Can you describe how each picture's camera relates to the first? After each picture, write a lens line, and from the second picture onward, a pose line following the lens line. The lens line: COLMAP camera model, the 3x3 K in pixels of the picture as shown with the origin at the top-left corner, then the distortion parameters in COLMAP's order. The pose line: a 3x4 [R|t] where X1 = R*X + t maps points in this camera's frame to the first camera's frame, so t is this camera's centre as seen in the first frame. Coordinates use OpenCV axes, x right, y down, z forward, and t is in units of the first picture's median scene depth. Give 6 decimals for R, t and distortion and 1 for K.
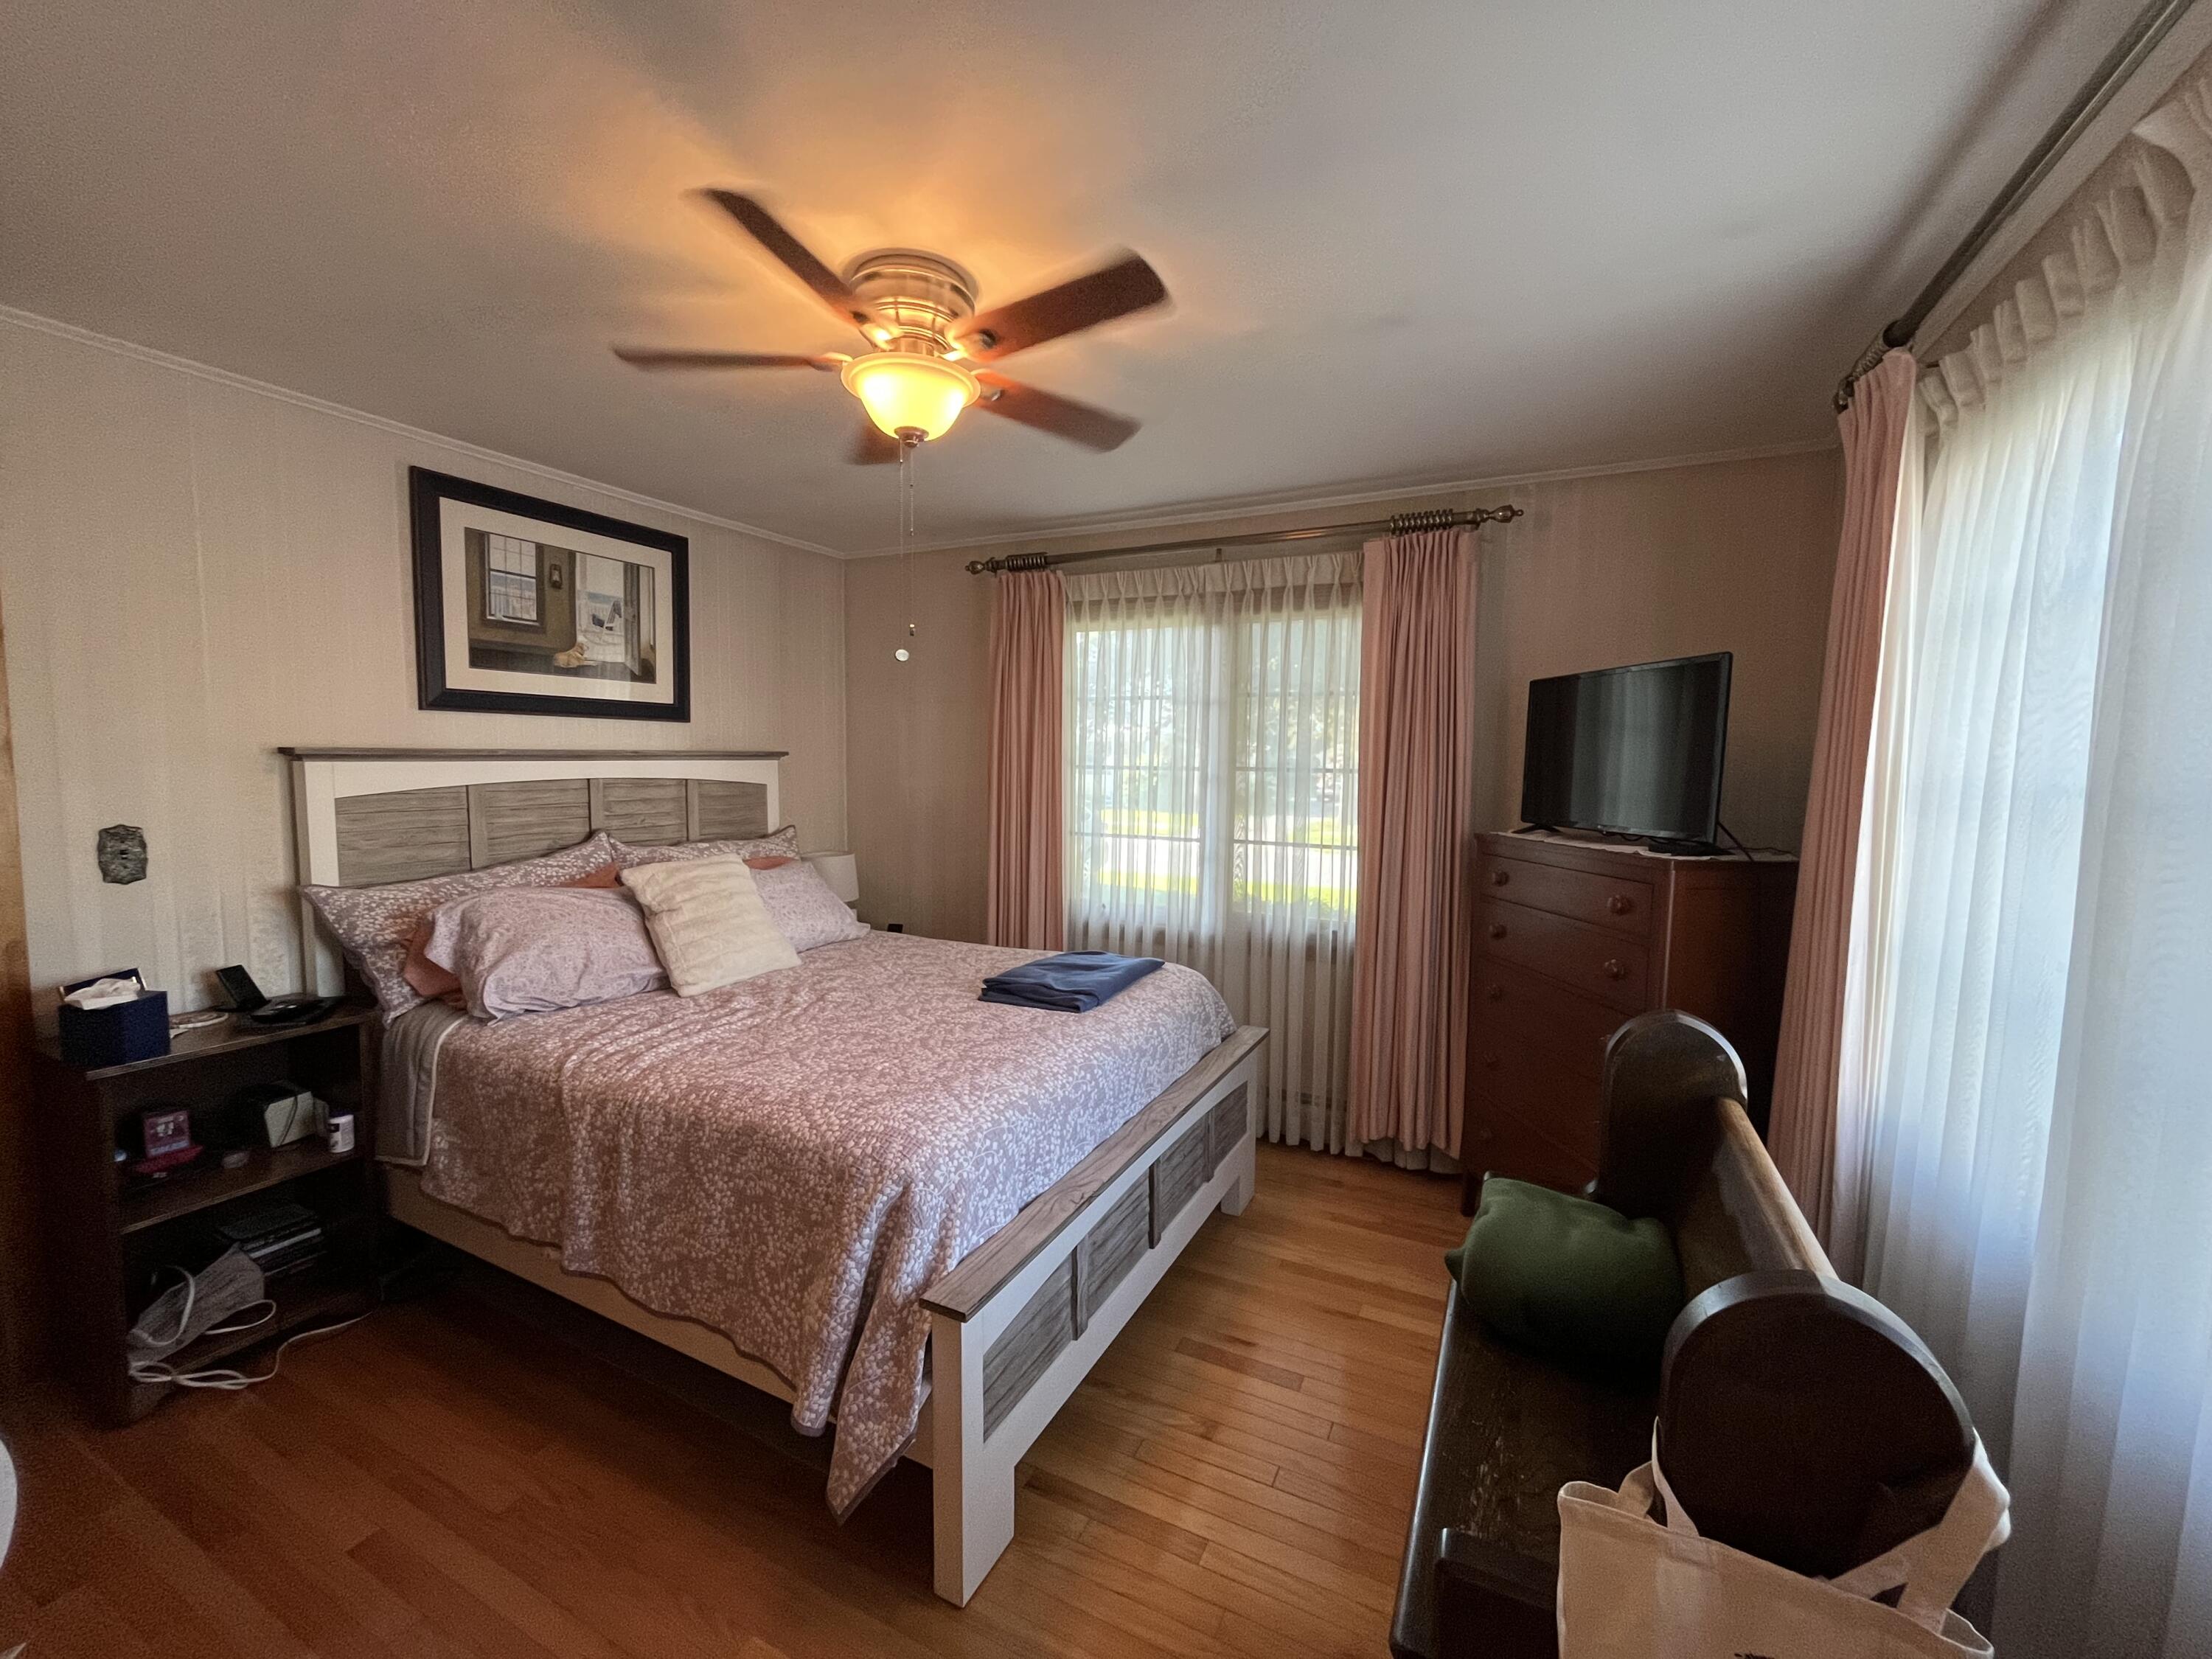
lens RADIAL K [[898.1, 0, 1098.7], [0, 898.1, 827.2], [0, 0, 1]] dist [0.000426, 0.000264]
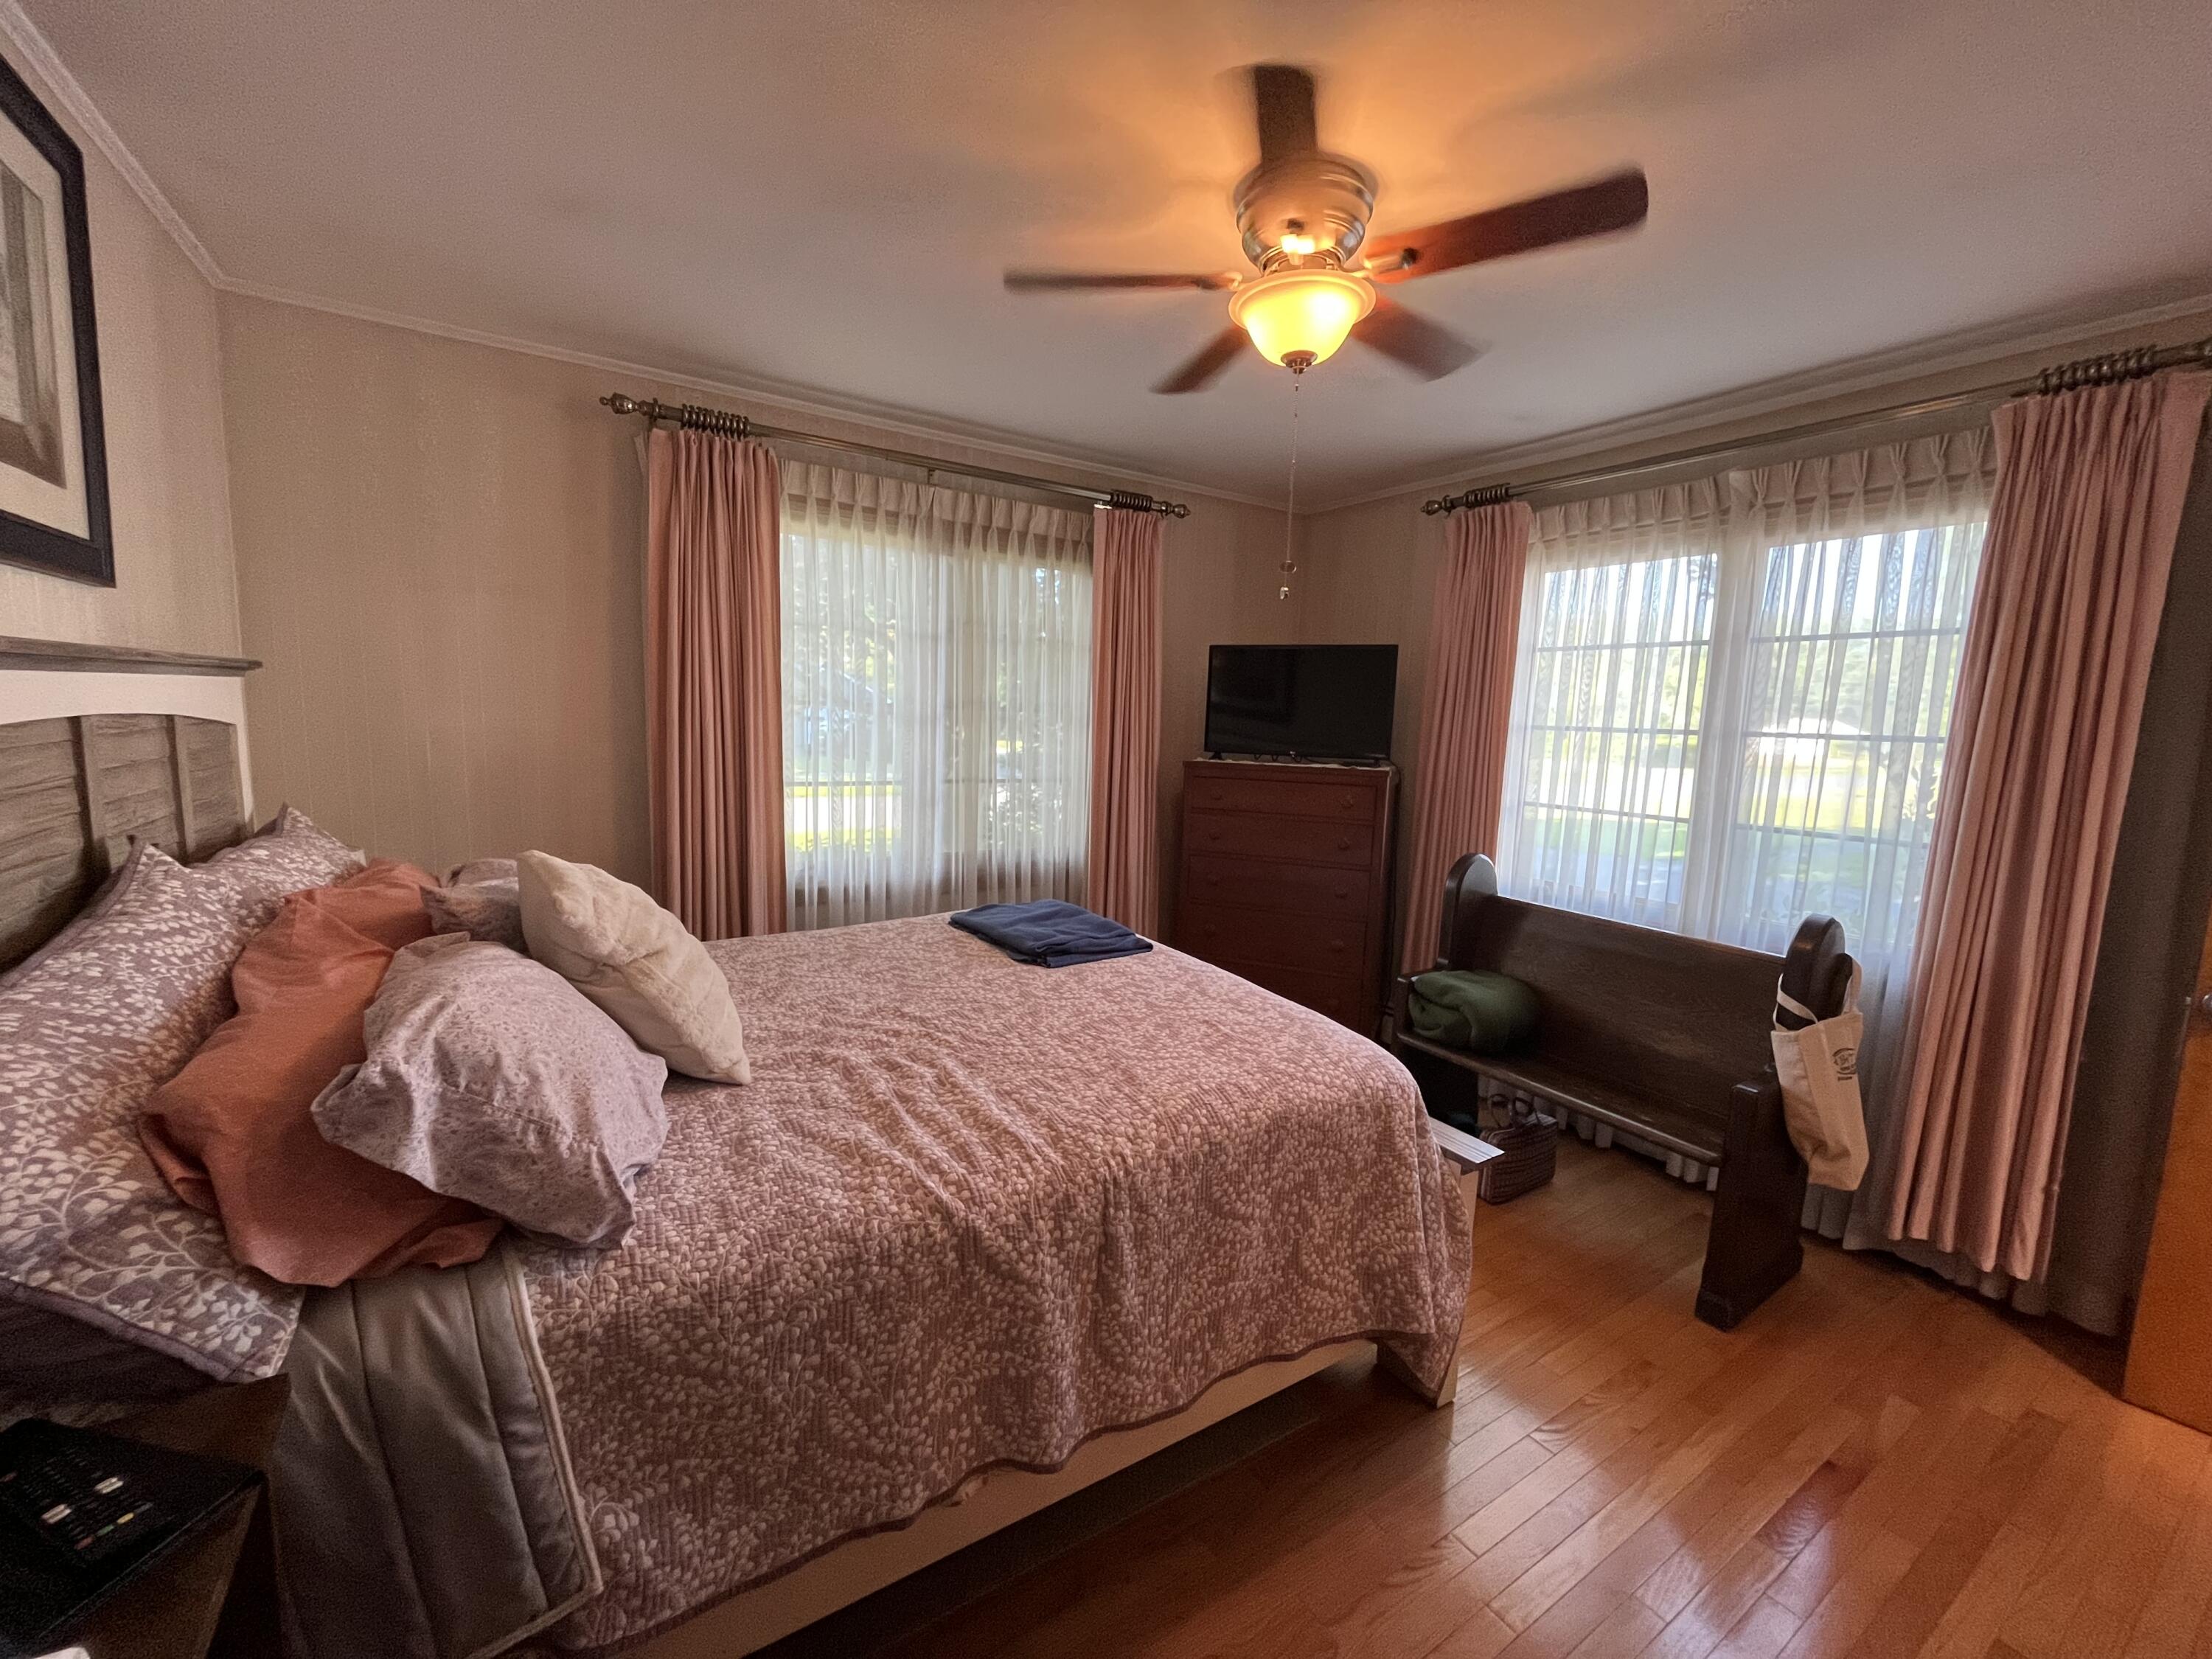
lens RADIAL K [[898.1, 0, 1103.4], [0, 898.1, 829.9], [0, 0, 1]] dist [0.000426, 0.000264]
pose [[0.506349, -0.105523, 0.855848, -0.879473], [0.038779, 0.994267, 0.099647, -0.033008], [-0.861456, -0.017267, 0.507538, 0.512774]]
